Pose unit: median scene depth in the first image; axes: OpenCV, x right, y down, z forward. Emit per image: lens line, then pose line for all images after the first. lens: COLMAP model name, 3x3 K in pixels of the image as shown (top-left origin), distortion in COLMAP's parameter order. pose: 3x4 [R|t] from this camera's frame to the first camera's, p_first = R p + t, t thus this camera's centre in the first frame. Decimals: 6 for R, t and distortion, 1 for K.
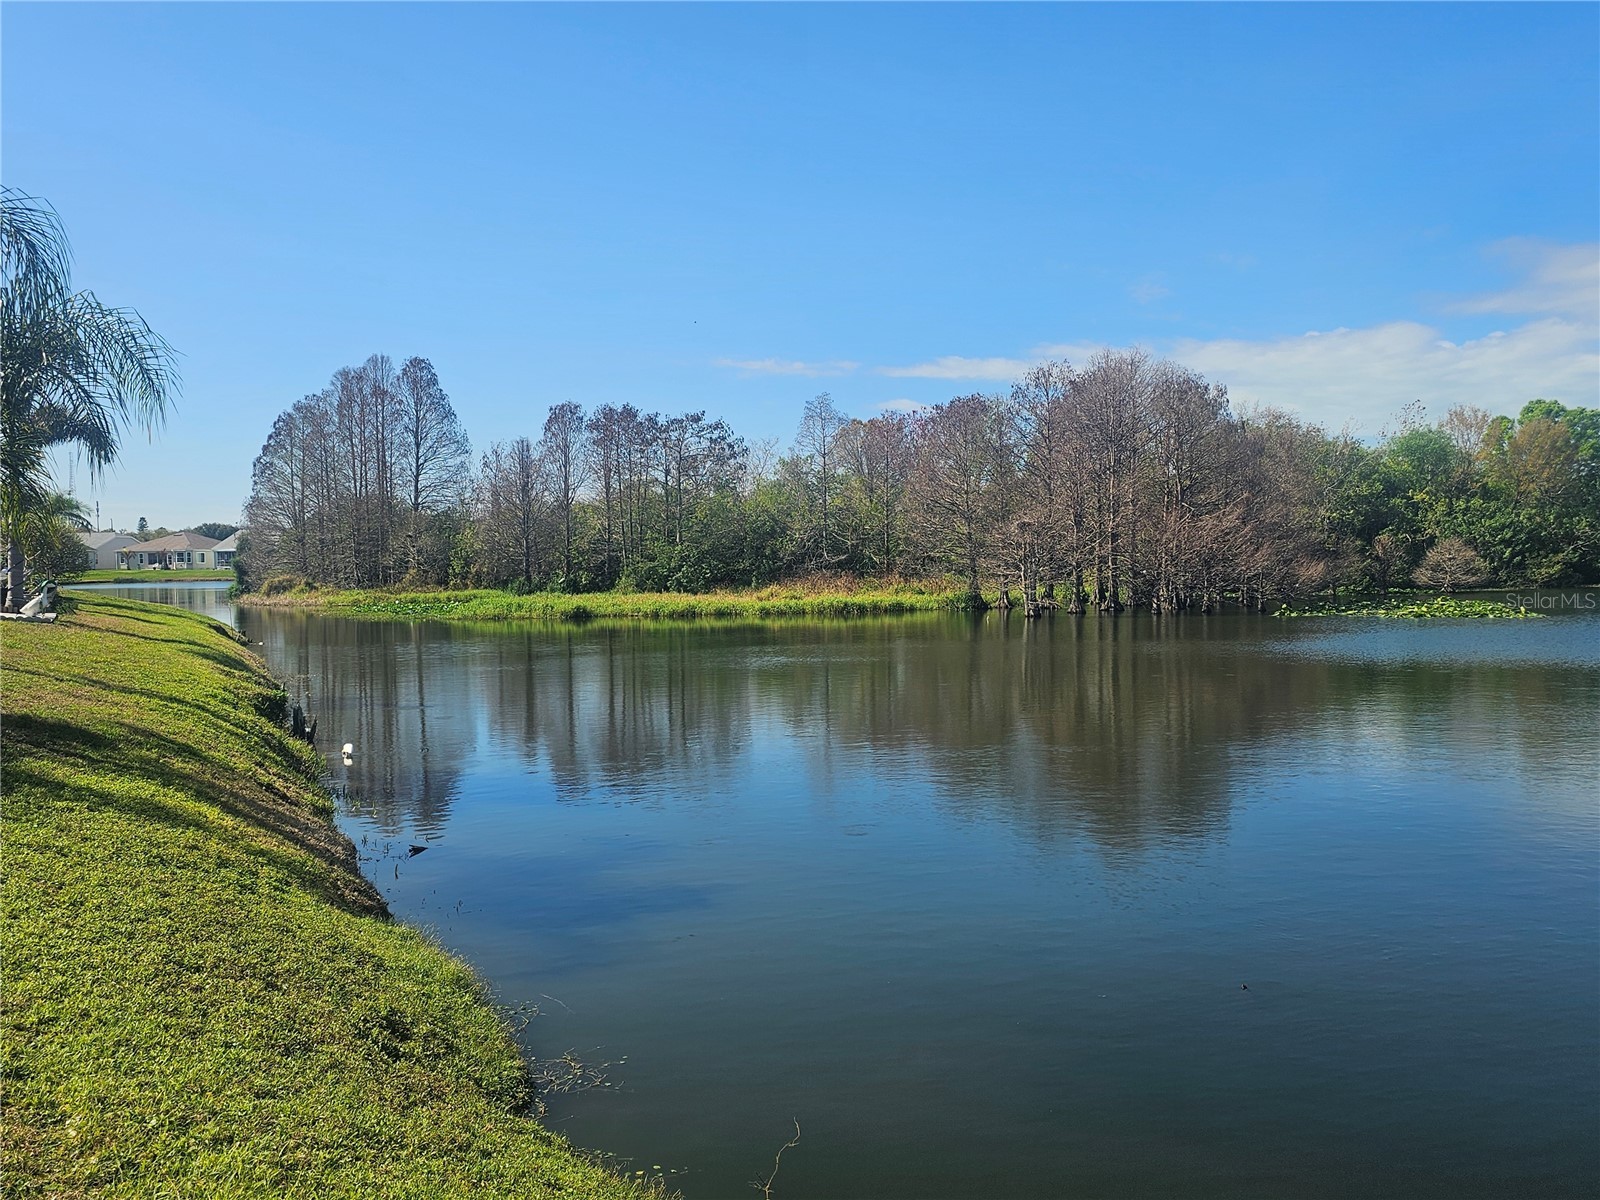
lens RADIAL K [[1183.3, 0, 800.1], [0, 1183.3, 651.7], [0, 0, 1]] dist [0.088633, -0.005054]
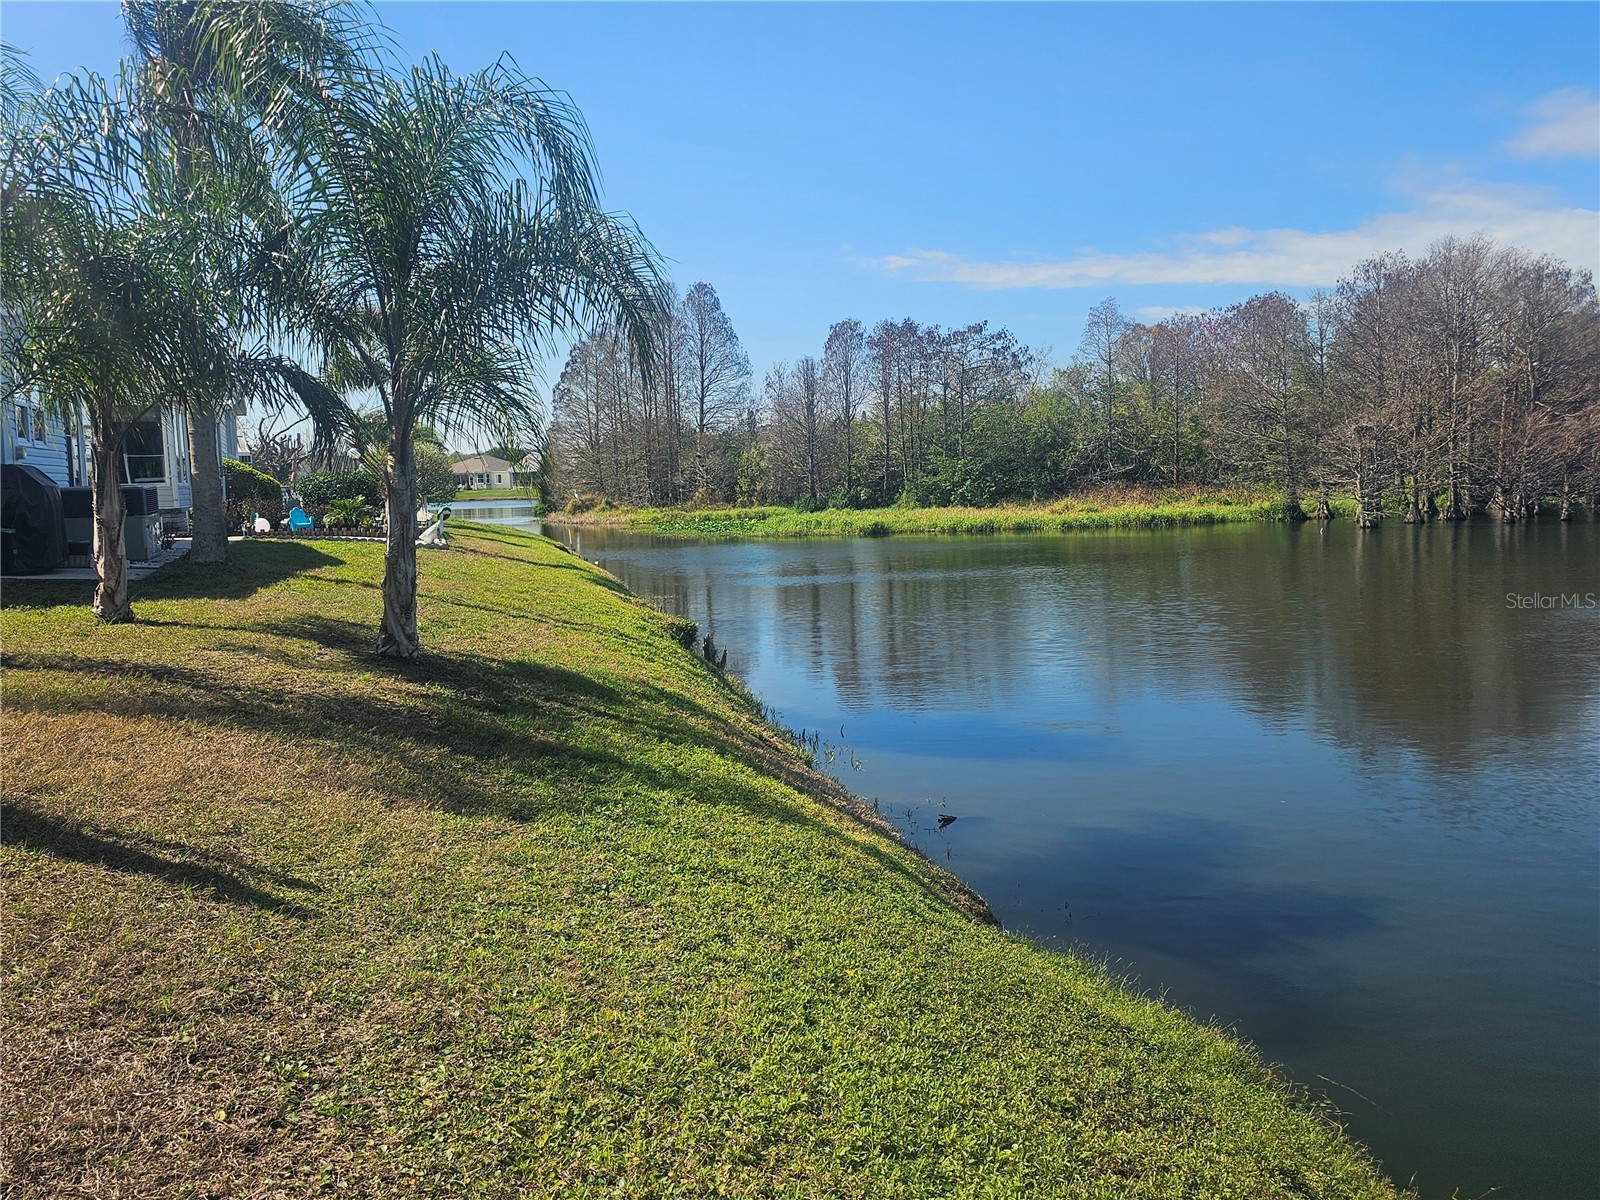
lens RADIAL K [[1073.3, 0, 800.0], [0, 1073.3, 600.0], [0, 0, 1]] dist [0.146894, -0.172886]
pose [[0.990326, 0.000914, -0.138760, -0.108598], [0.005020, 0.999088, 0.042408, -0.010121], [0.138672, -0.042694, 0.989418, 0.071500]]
